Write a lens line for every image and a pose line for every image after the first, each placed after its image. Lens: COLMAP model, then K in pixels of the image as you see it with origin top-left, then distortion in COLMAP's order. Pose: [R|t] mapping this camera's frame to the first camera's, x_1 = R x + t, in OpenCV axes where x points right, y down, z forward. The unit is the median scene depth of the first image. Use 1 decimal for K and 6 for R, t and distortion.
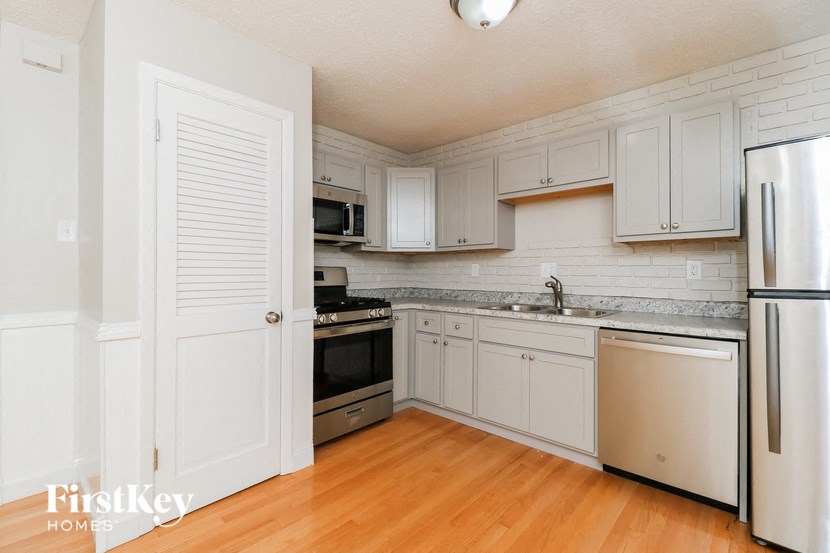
lens RADIAL K [[383.3, 0, 413.8], [0, 383.3, 274.7], [0, 0, 1]] dist [0.024581, -0.001139]
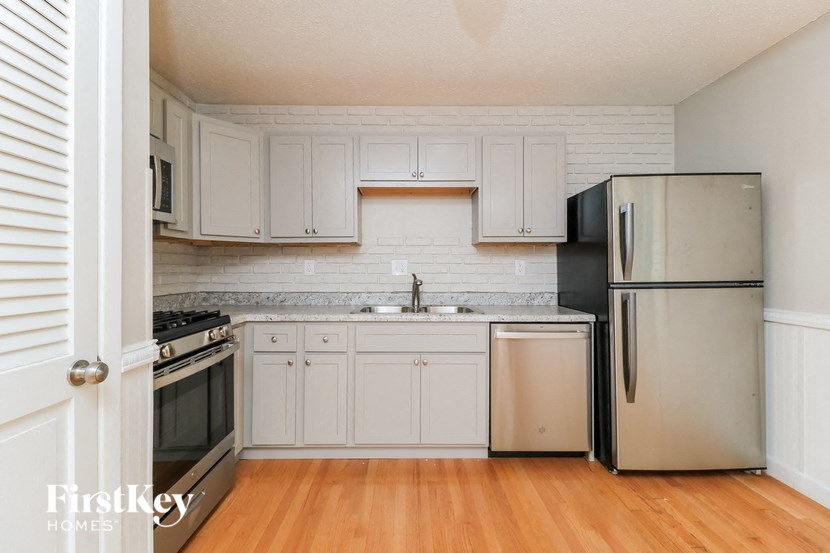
lens RADIAL K [[383.3, 0, 414.3], [0, 383.3, 271.2], [0, 0, 1]] dist [0.024581, -0.001139]
pose [[0.726503, -0.006297, 0.687135, -0.305721], [0.006549, 0.999976, 0.002240, -0.005212], [-0.687133, 0.002873, 0.726526, 0.302009]]
